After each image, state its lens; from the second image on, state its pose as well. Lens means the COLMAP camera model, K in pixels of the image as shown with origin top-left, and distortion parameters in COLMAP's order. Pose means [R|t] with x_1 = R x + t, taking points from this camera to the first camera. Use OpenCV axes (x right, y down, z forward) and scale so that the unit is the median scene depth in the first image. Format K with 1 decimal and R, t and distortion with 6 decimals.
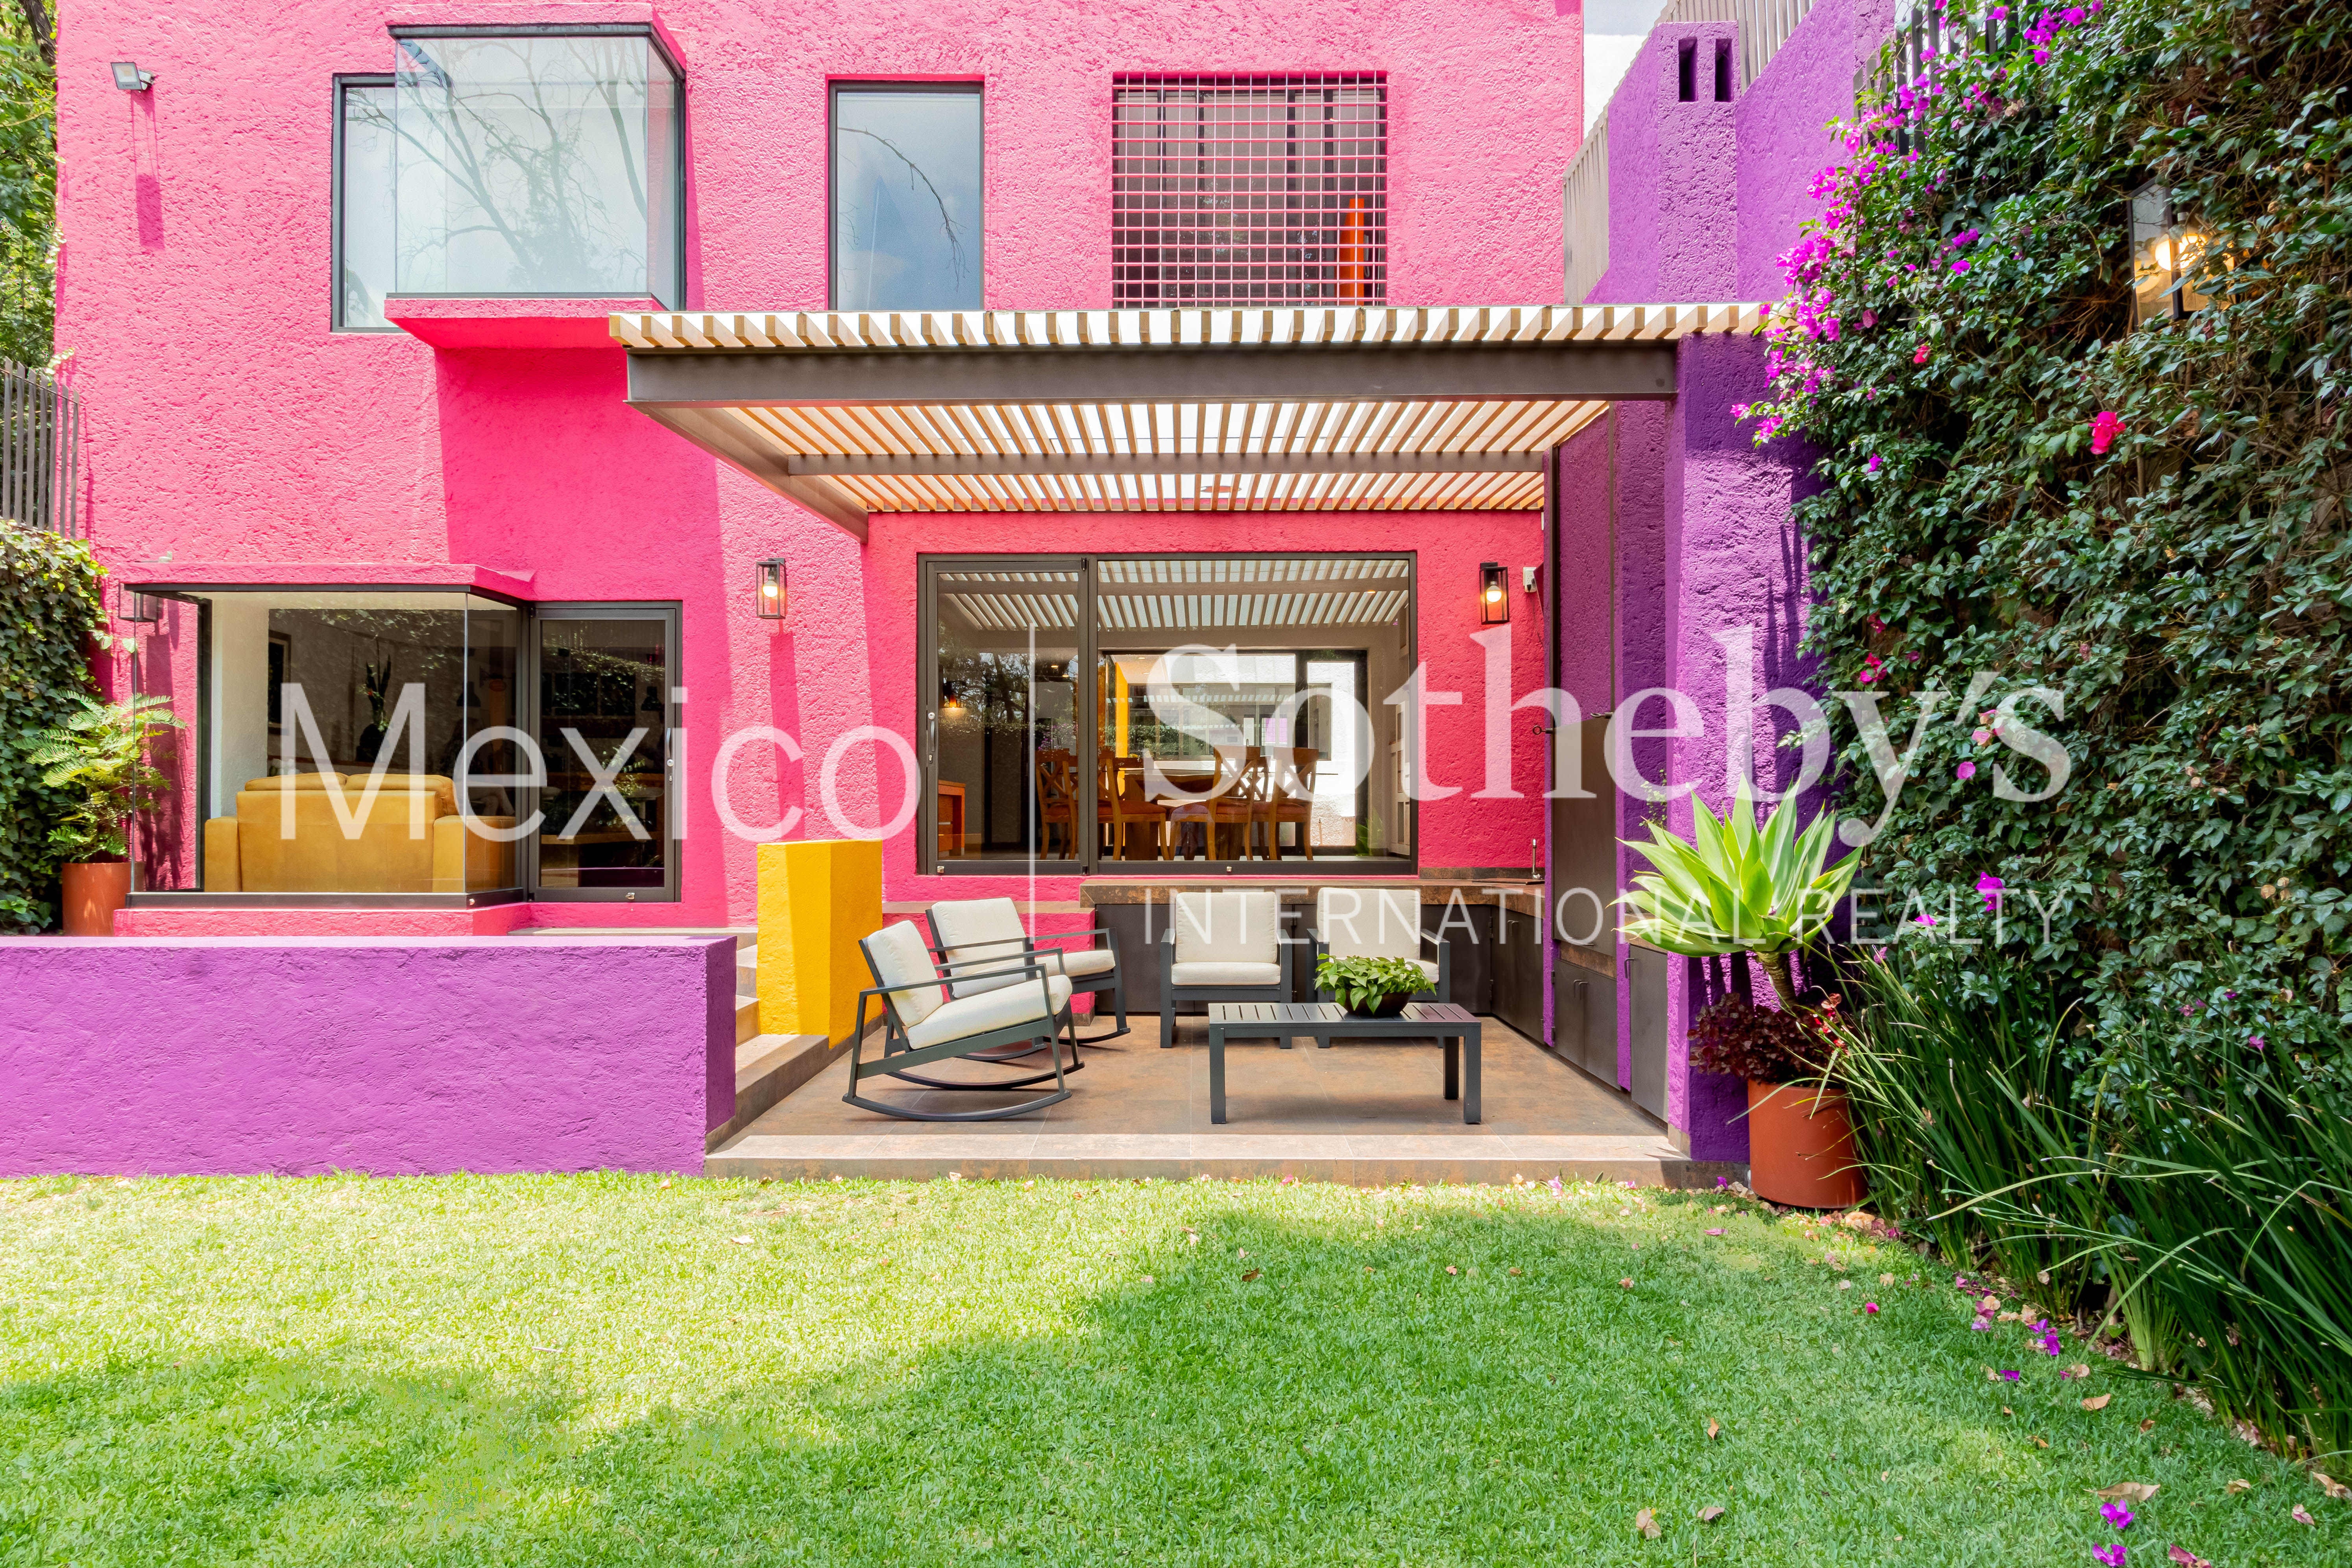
lens RADIAL K [[1384.0, 0, 1176.0], [0, 1384.0, 784.0], [0, 0, 1]] dist [0.026863, 0.000094]
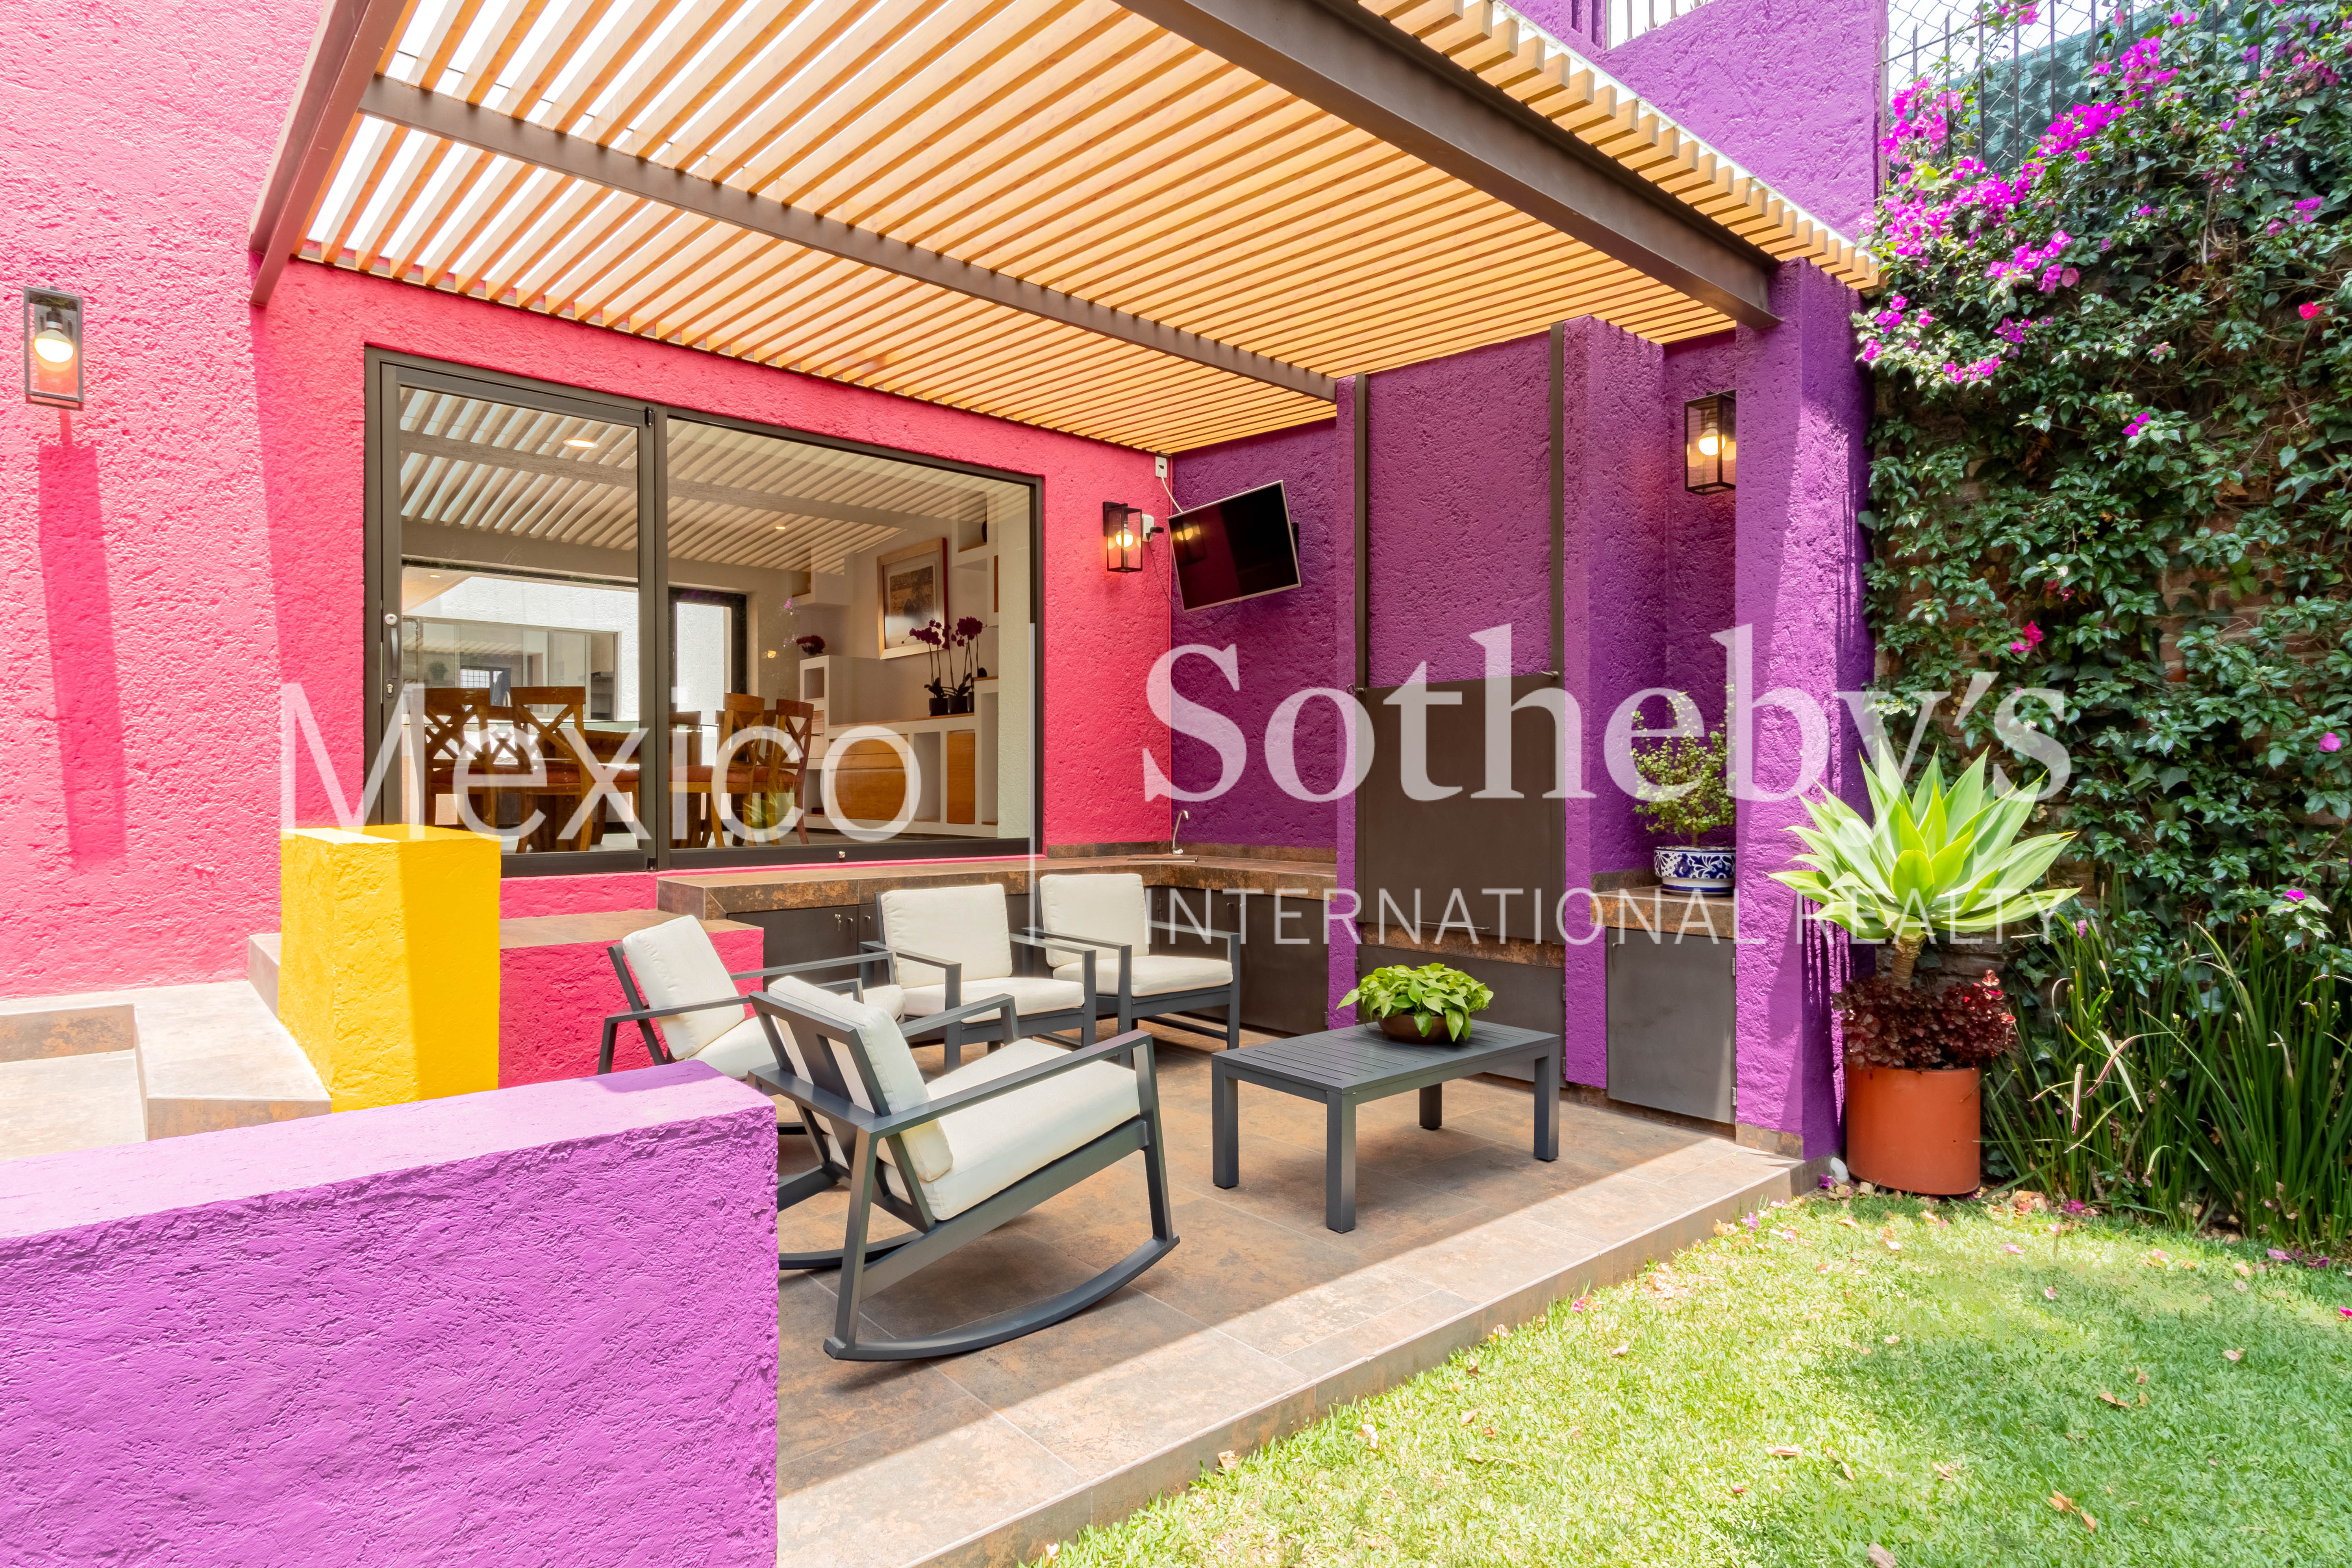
lens RADIAL K [[1241.3, 0, 1176.0], [0, 1241.3, 784.0], [0, 0, 1]] dist [0.001339, 0.000109]
pose [[0.757979, 0.004584, 0.652263, -0.281841], [-0.019742, 0.999678, 0.015916, 0.007752], [-0.651981, -0.024941, 0.757825, 0.376011]]
